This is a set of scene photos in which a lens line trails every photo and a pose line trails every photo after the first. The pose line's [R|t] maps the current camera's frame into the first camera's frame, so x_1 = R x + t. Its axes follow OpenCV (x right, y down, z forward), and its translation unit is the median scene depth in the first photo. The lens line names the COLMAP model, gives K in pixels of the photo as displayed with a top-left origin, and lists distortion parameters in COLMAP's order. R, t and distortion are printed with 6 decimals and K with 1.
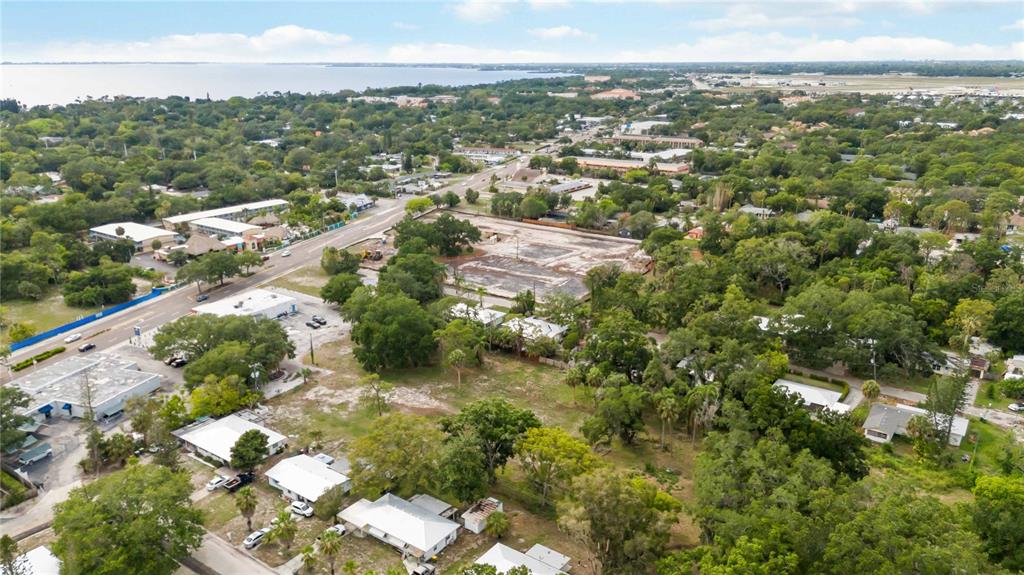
lens RADIAL K [[766.9, 0, 512.0], [0, 766.9, 287.5], [0, 0, 1]] dist [0.078570, -0.068770]
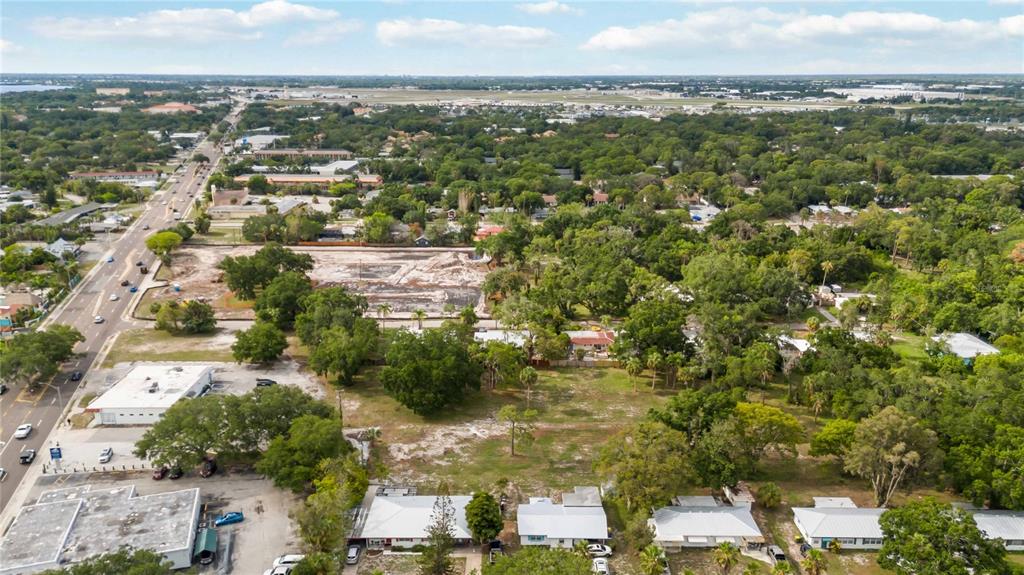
lens RADIAL K [[766.9, 0, 512.0], [0, 766.9, 287.5], [0, 0, 1]] dist [0.078570, -0.068770]
pose [[0.807881, -0.156938, 0.568067, -0.234777], [0.166508, 0.985403, 0.035432, -0.020328], [-0.565335, 0.065963, 0.822220, 0.080740]]
